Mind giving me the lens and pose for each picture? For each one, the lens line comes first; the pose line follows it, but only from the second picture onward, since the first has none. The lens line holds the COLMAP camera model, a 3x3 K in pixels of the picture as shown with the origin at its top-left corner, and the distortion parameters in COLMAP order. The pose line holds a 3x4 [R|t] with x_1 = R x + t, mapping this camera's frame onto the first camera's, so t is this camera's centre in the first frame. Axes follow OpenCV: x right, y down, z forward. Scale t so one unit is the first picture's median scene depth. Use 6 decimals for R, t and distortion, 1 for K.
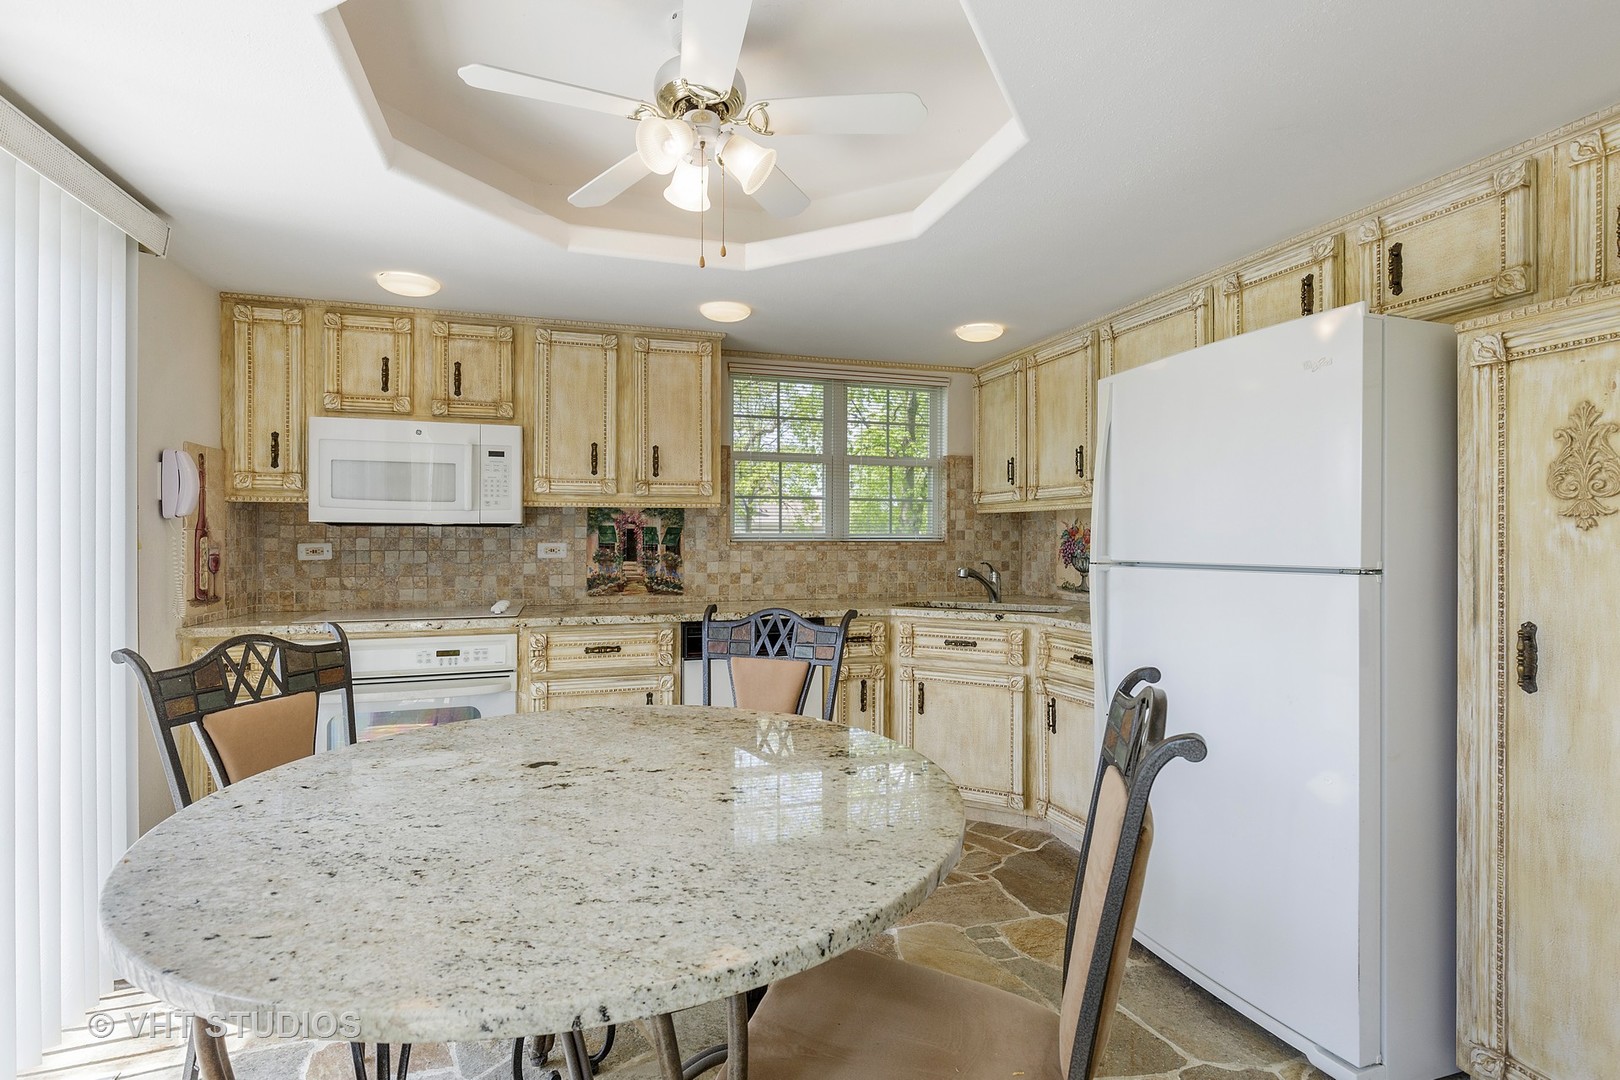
lens RADIAL K [[762.8, 0, 812.3], [0, 762.8, 539.2], [0, 0, 1]] dist [0.000759, -0.001208]
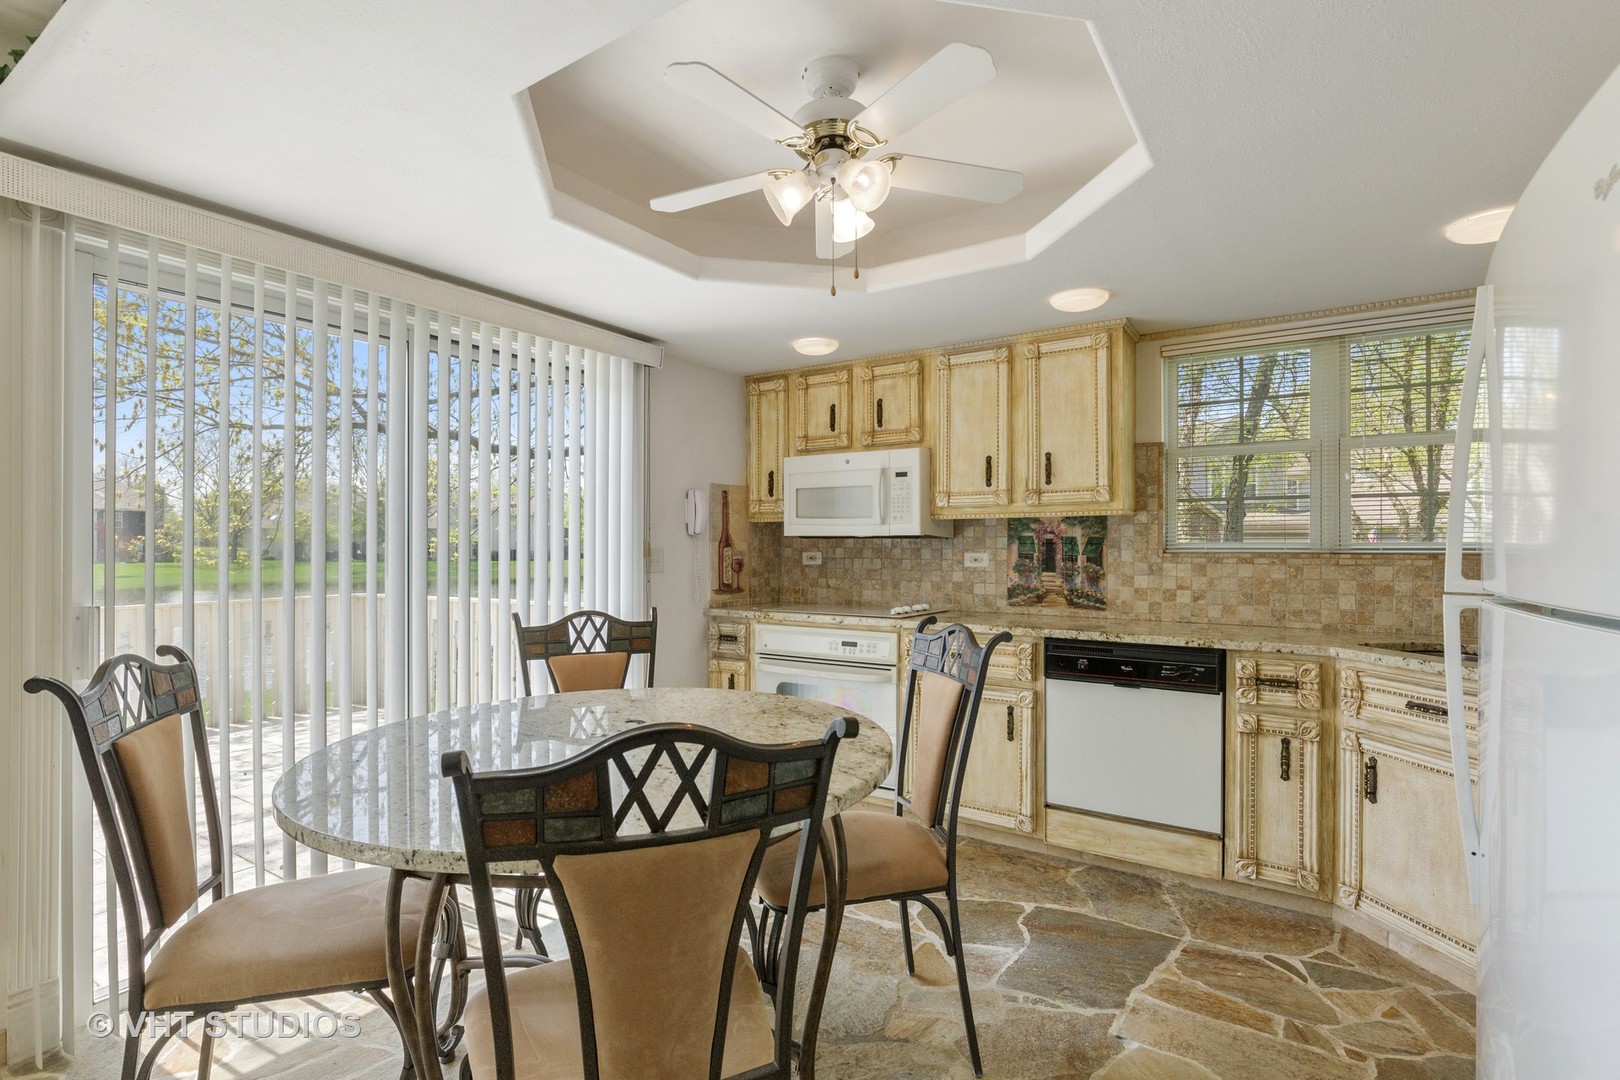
lens RADIAL K [[762.8, 0, 816.0], [0, 762.8, 542.9], [0, 0, 1]] dist [0.000759, -0.001208]
pose [[0.634446, -0.003301, -0.772960, 0.357859], [-0.001305, 0.999985, -0.005342, -0.003127], [0.772966, 0.004397, 0.634433, 0.166428]]
